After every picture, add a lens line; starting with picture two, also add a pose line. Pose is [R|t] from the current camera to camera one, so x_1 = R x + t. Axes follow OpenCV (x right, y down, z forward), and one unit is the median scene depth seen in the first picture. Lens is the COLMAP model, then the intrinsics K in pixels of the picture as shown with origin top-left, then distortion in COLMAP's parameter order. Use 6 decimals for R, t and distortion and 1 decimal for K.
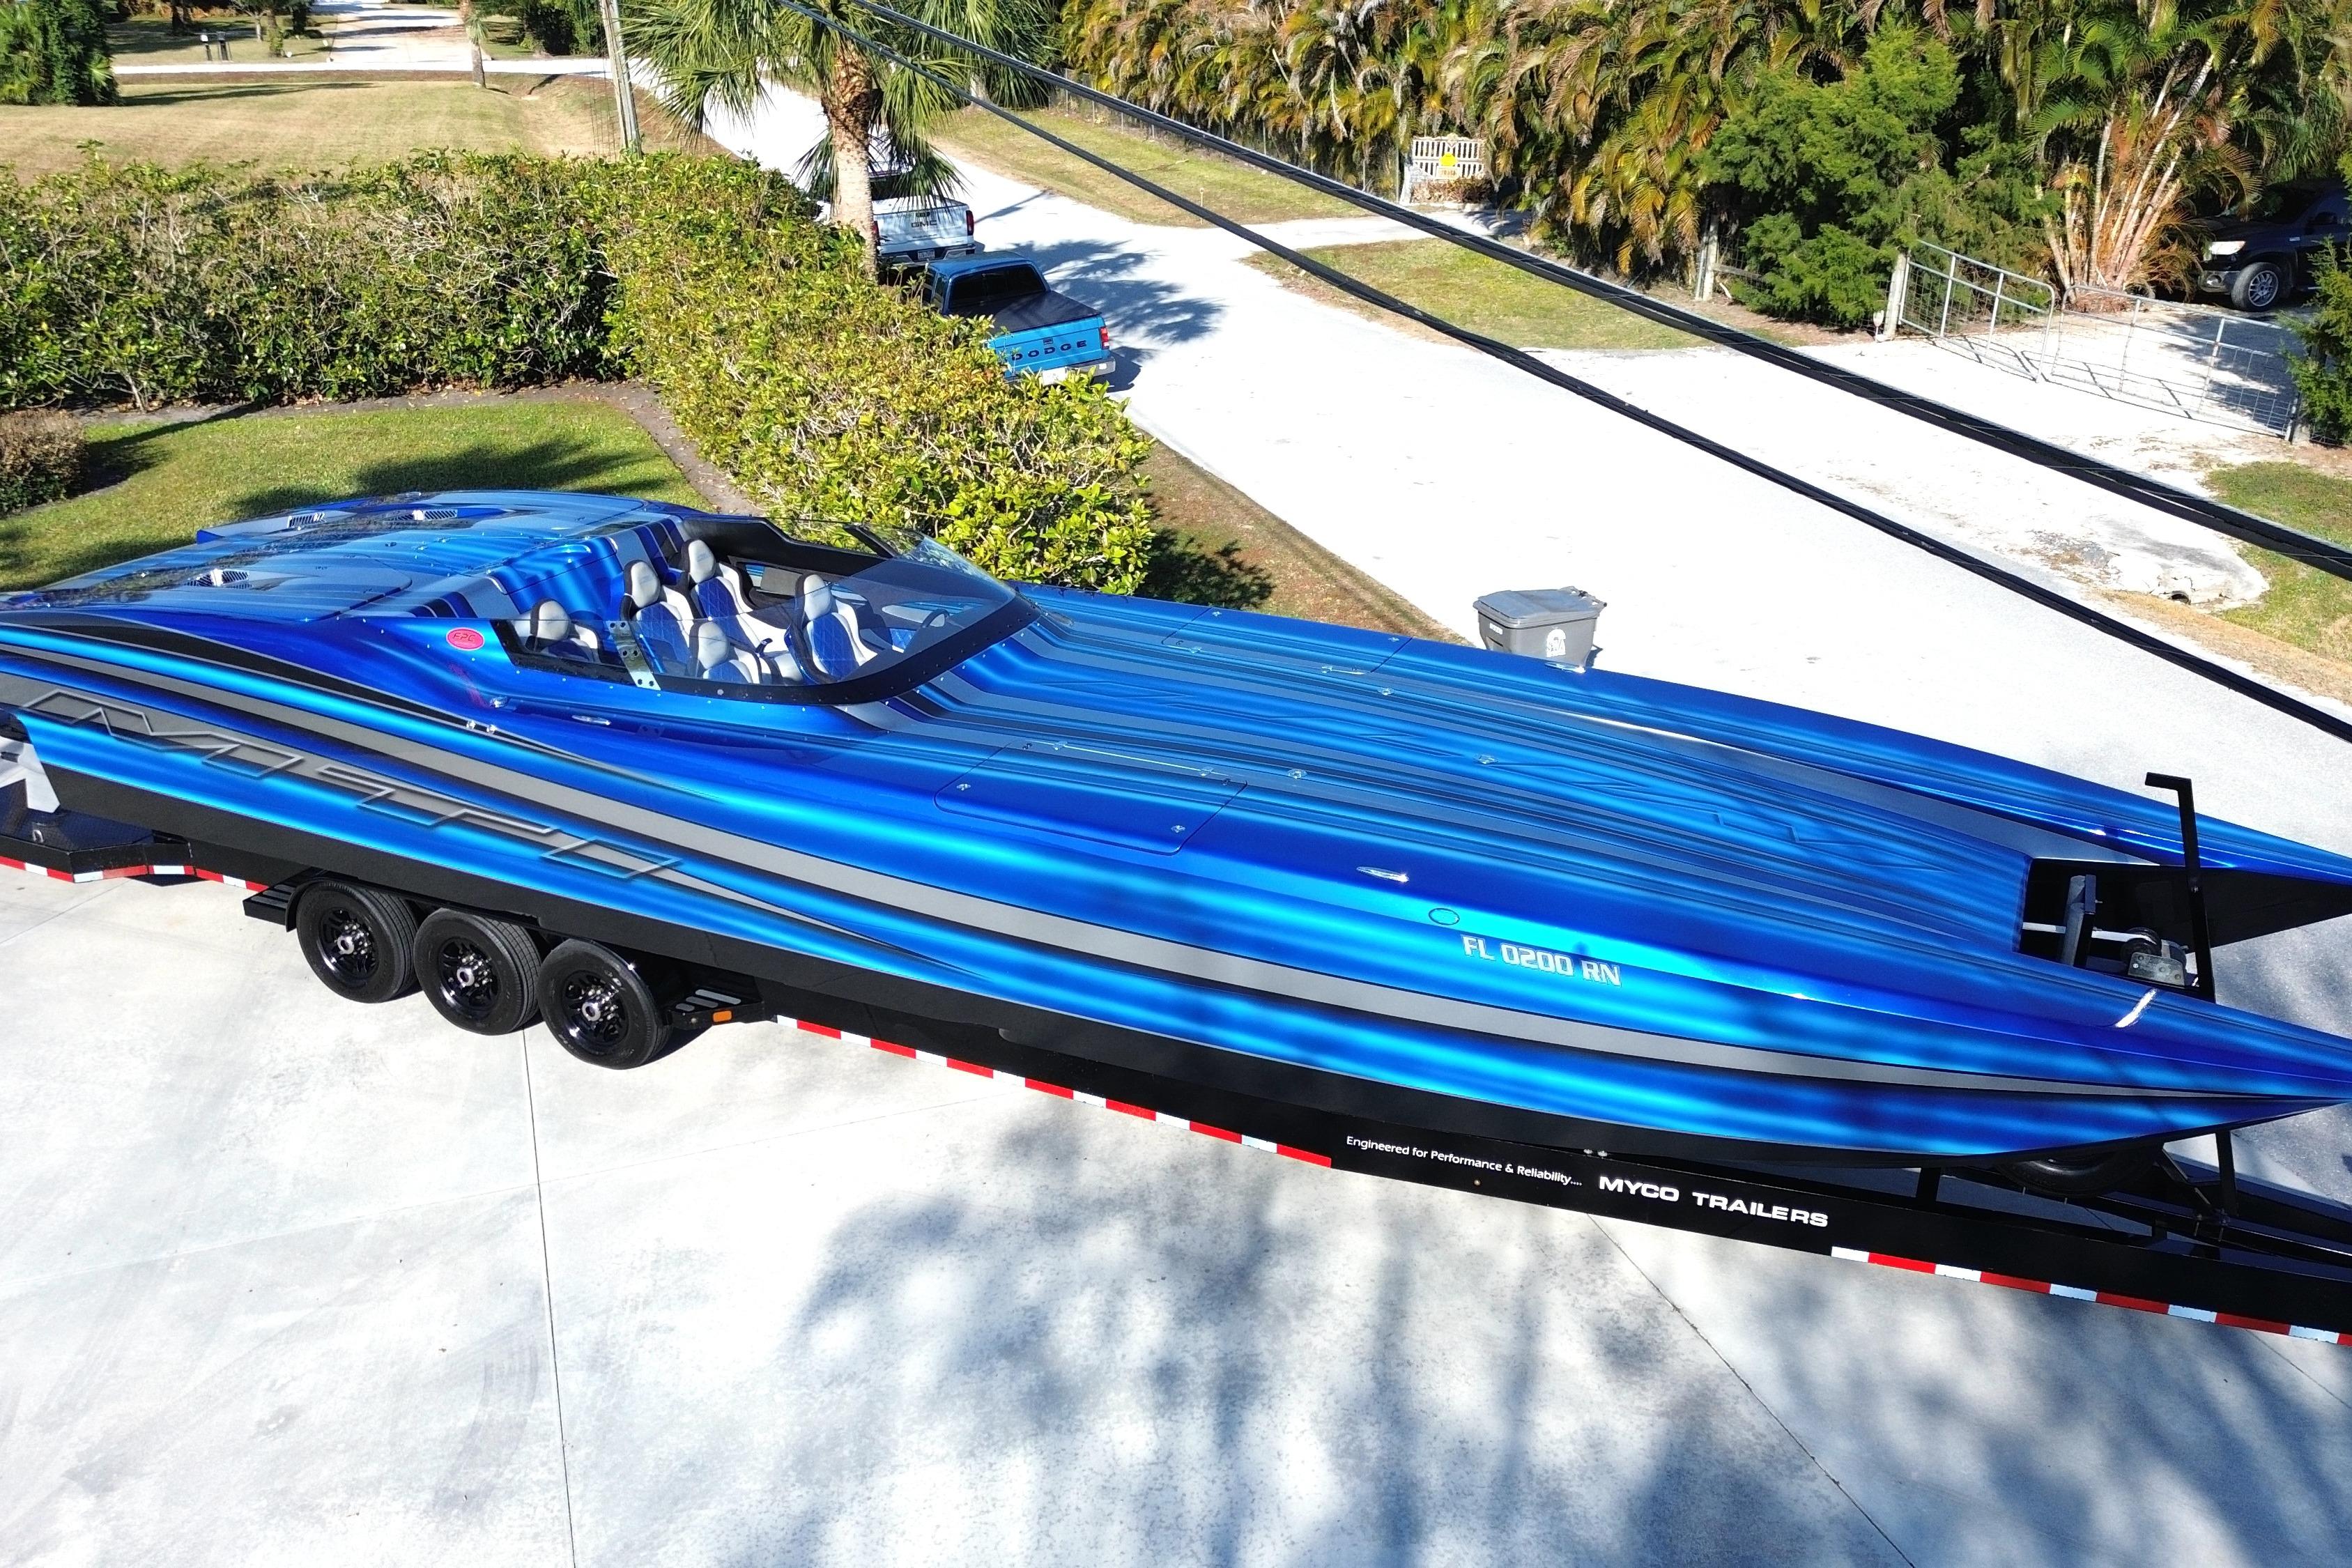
lens RADIAL K [[1914.8, 0, 1231.9], [0, 1914.8, 821.0], [0, 0, 1]] dist [0.048631, -0.008072]
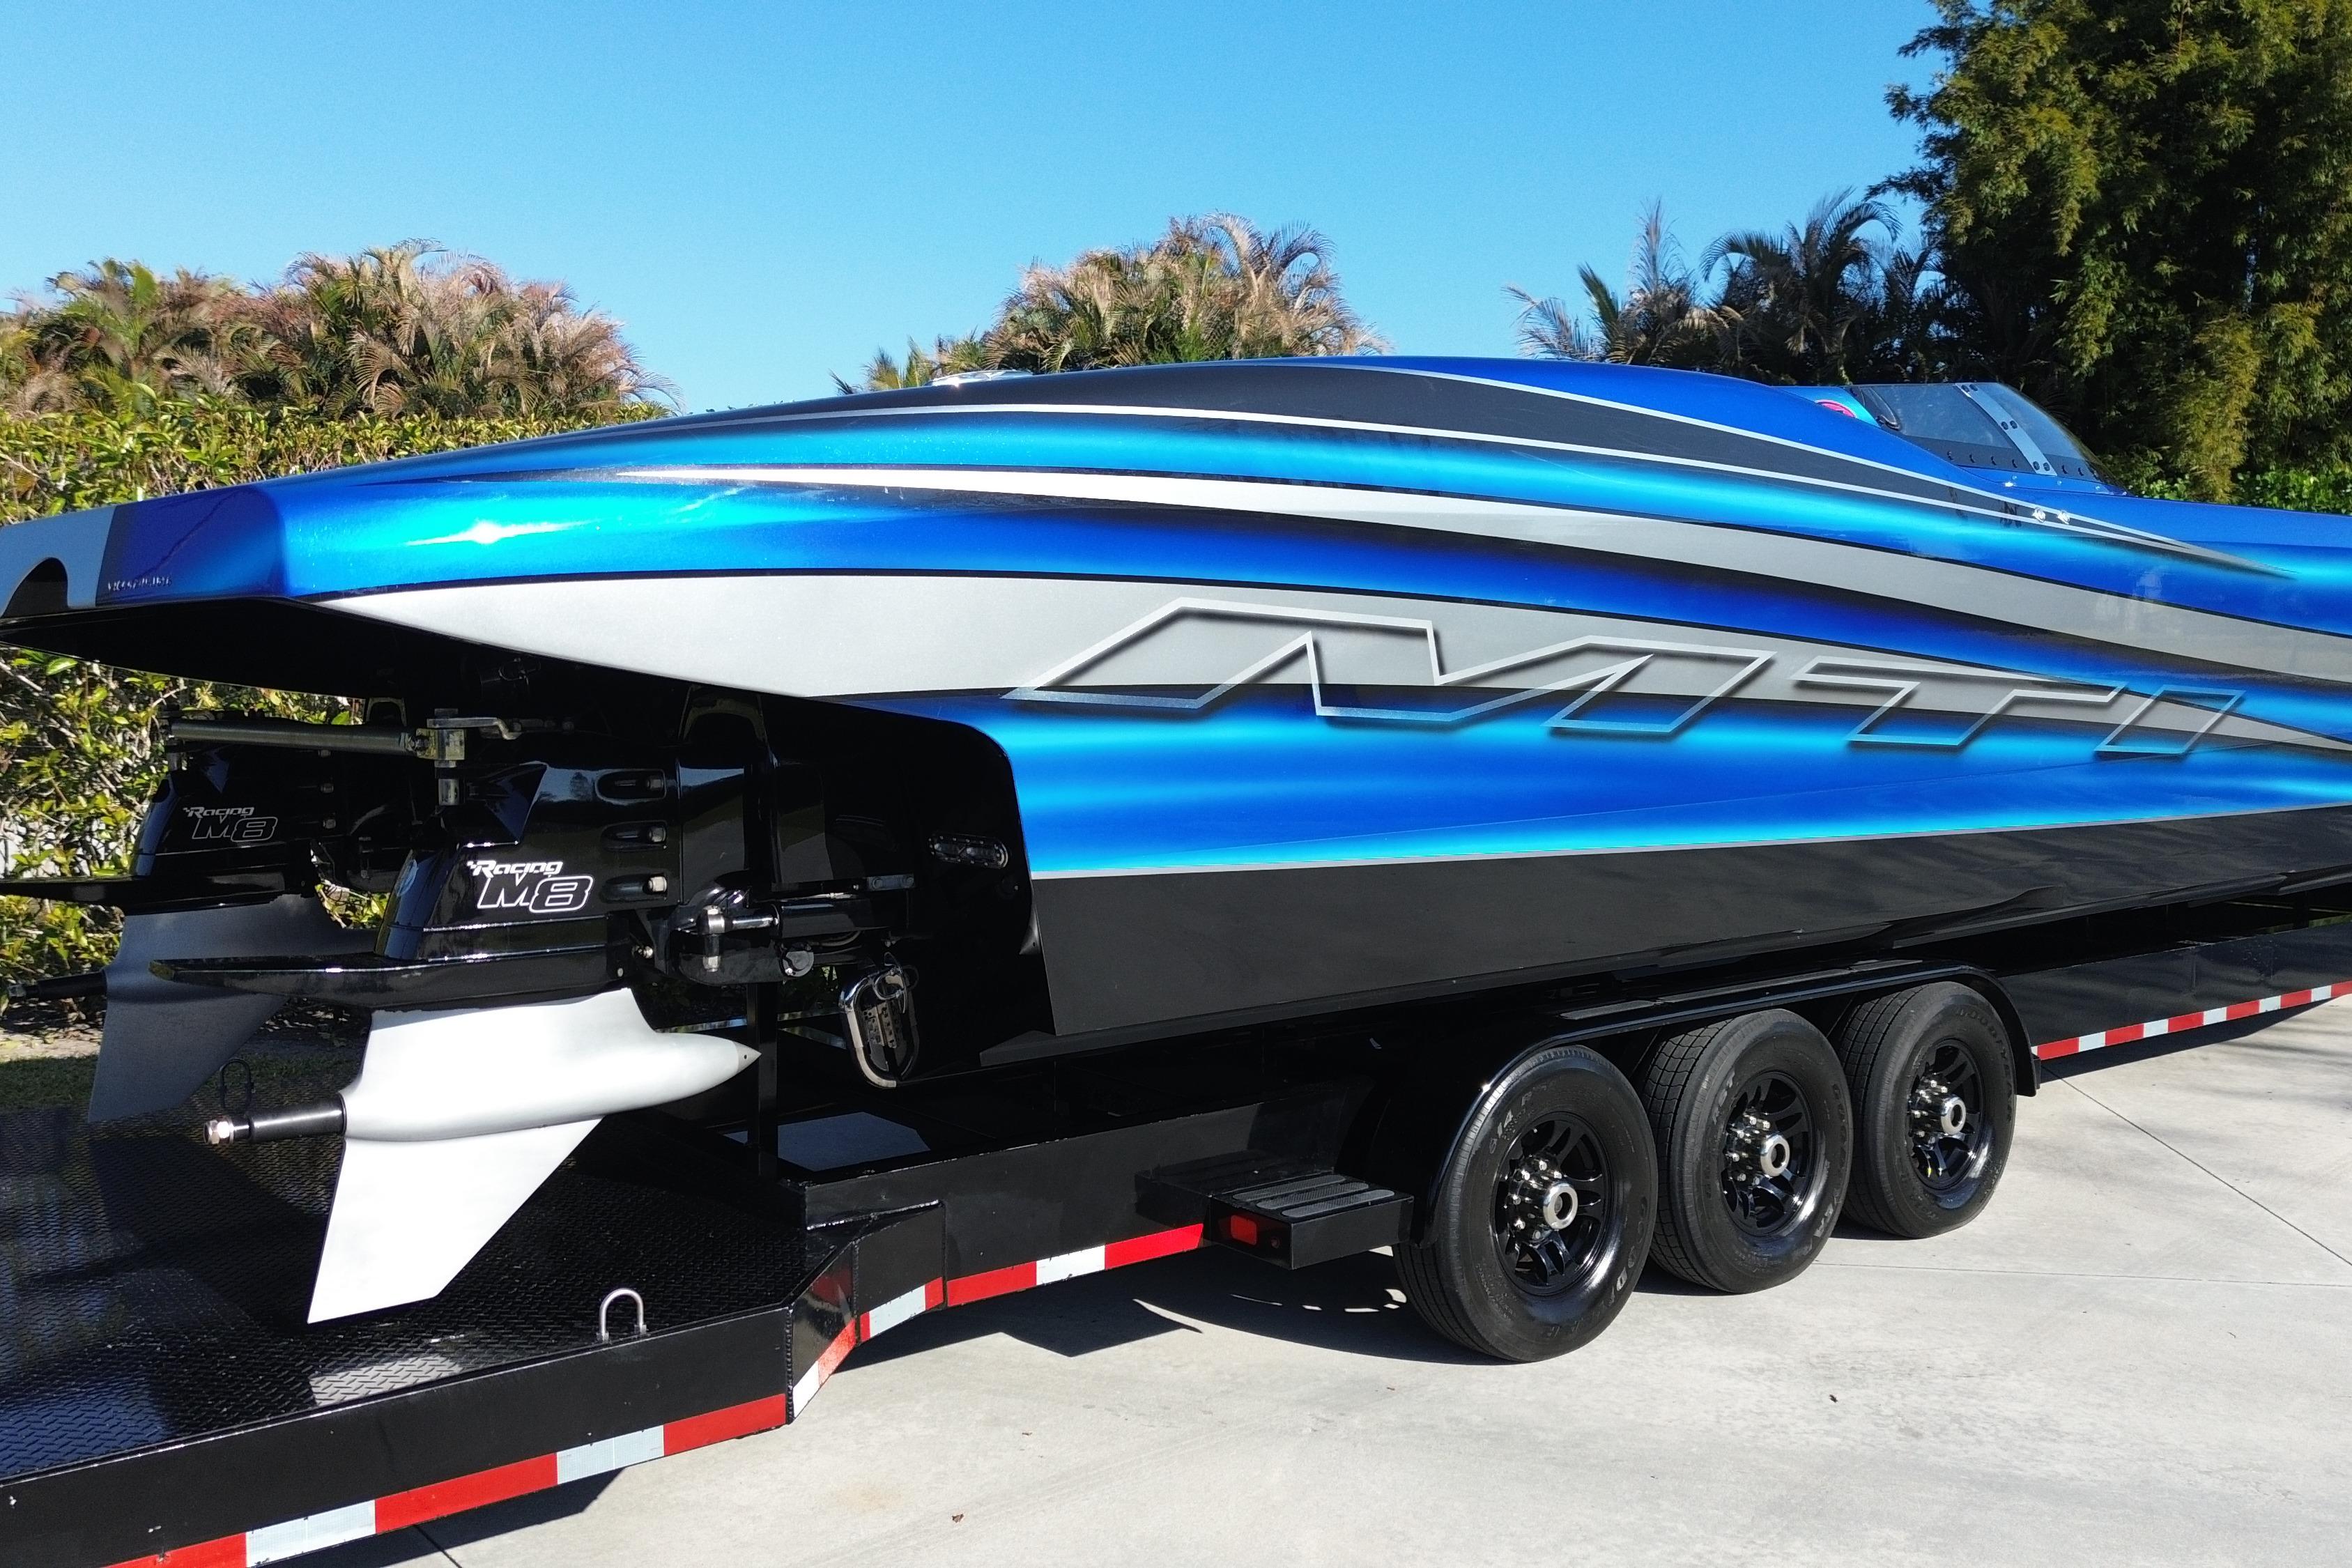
lens RADIAL K [[1958.7, 0, 1173.2], [0, 1958.7, 771.9], [0, 0, 1]] dist [0.063890, -0.045942]
pose [[0.471907, -0.061019, 0.879534, -0.301073], [0.355648, 0.926009, -0.126576, 0.000339], [-0.806733, 0.372536, 0.458691, 0.288127]]
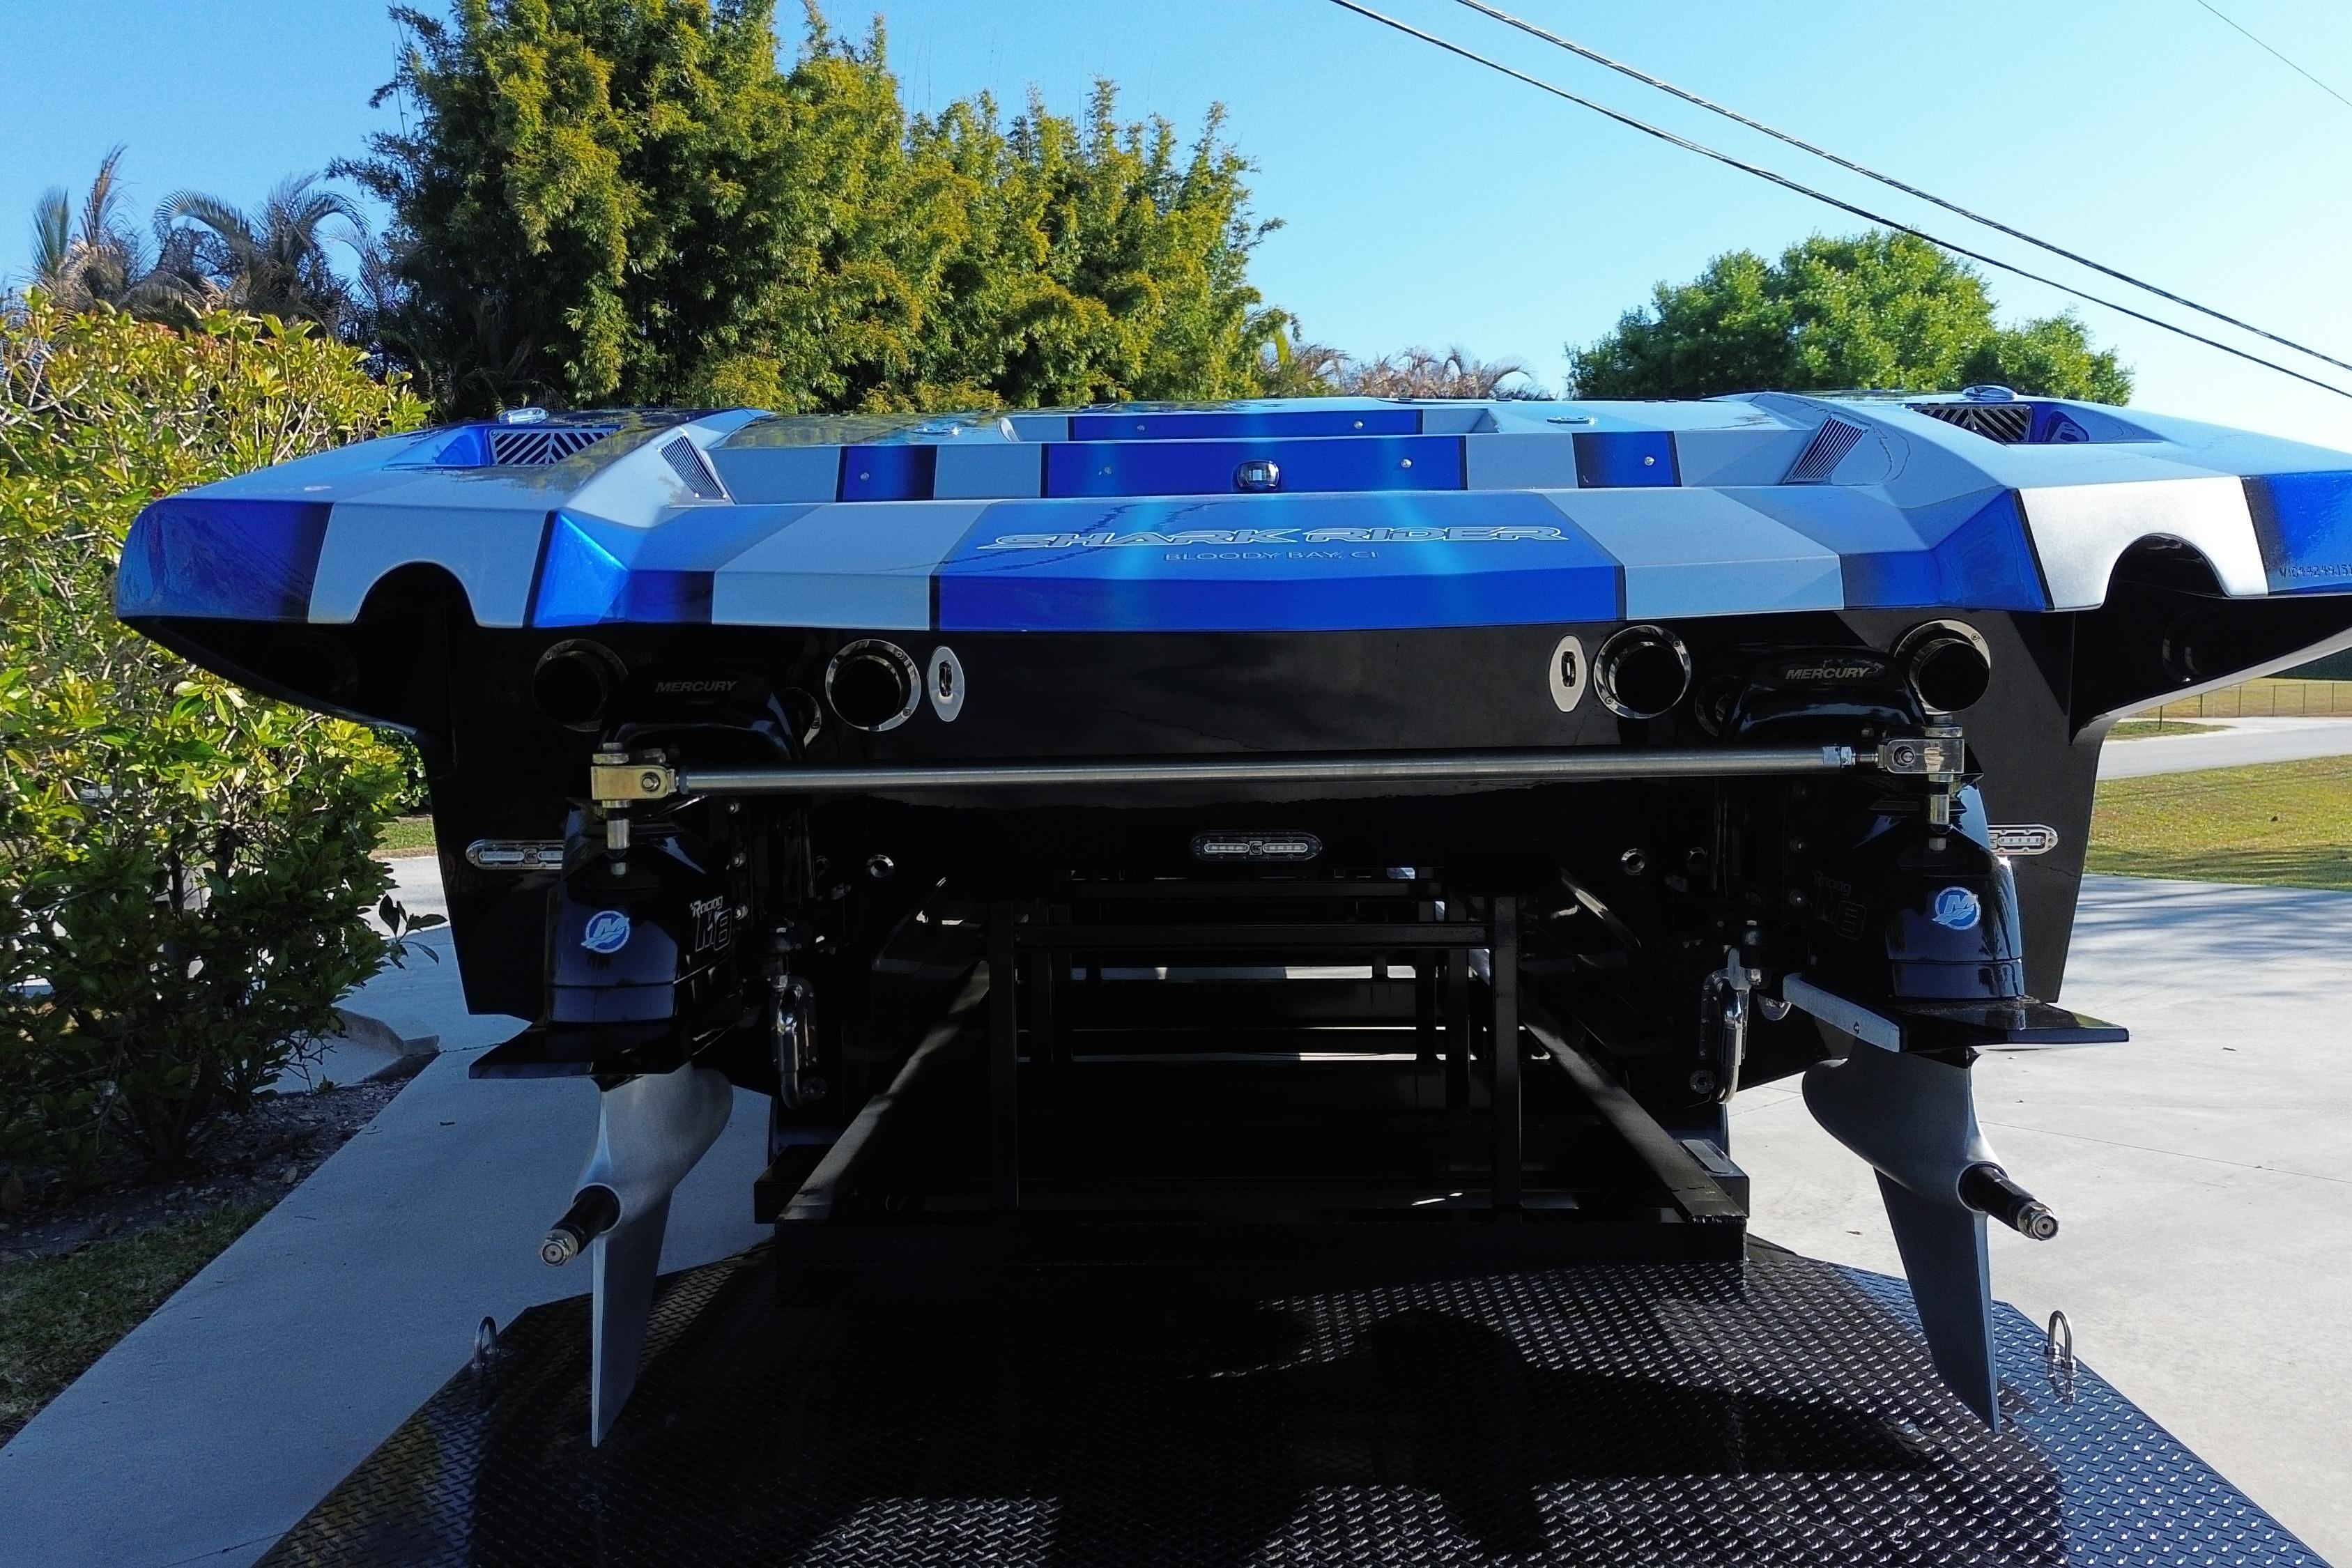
lens RADIAL K [[1970.1, 0, 1176.0], [0, 1970.1, 784.0], [0, 0, 1]] dist [0.039804, -0.012438]
pose [[-0.380051, -0.064095, 0.922742, -0.299185], [0.368465, 0.904536, 0.214590, -0.059185], [-0.848407, 0.421553, -0.320153, 0.425865]]
